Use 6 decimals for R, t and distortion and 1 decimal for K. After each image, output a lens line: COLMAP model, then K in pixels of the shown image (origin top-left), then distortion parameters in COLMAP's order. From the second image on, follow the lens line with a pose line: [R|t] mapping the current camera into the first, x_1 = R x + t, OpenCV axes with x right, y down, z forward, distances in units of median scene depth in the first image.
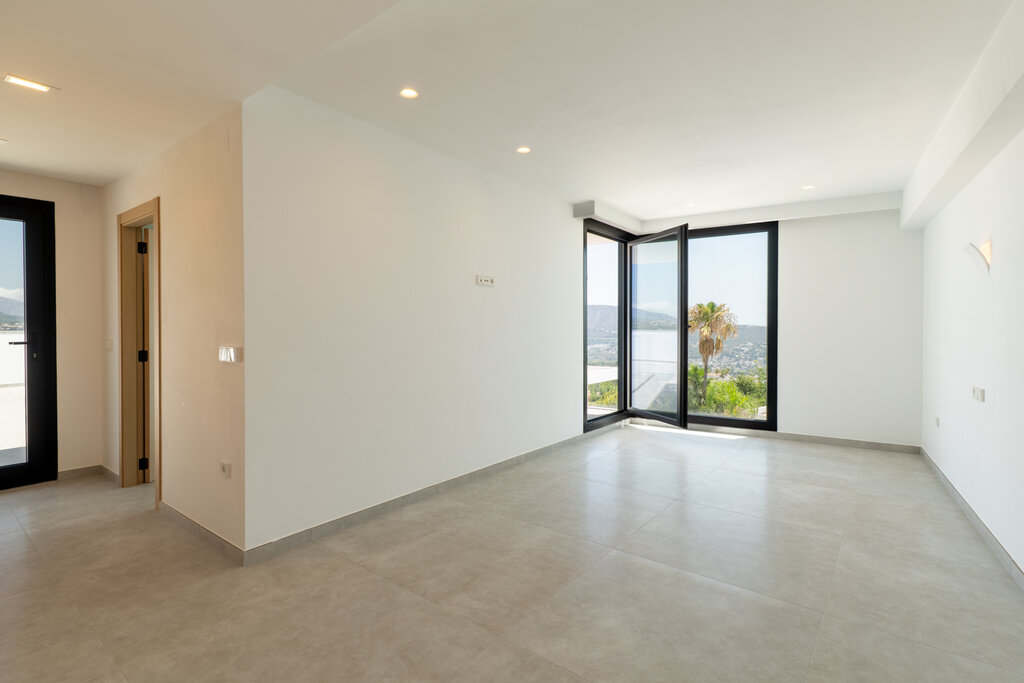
lens RADIAL K [[513.4, 0, 493.4], [0, 513.4, 338.8], [0, 0, 1]] dist [-0.000319, 0.000263]
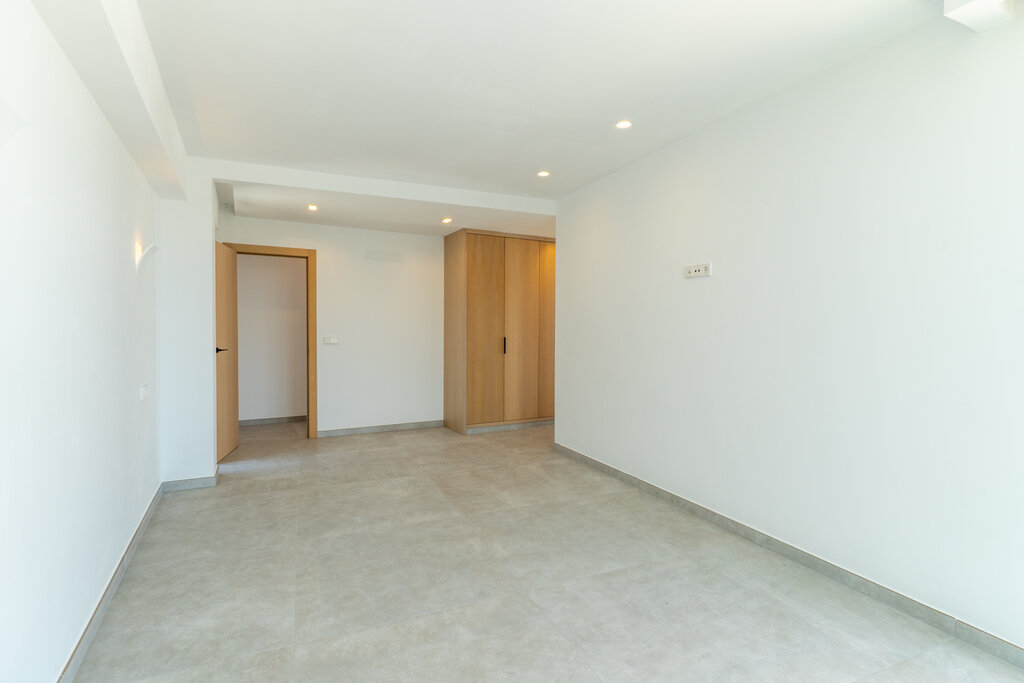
lens RADIAL K [[485.0, 0, 512.0], [0, 485.0, 341.5], [0, 0, 1]] dist [0.002465, -0.000354]
pose [[-0.471636, 0.019450, -0.881579, 1.165403], [-0.023268, 0.999134, 0.034492, -0.032903], [0.881486, 0.036780, -0.470775, 1.628750]]
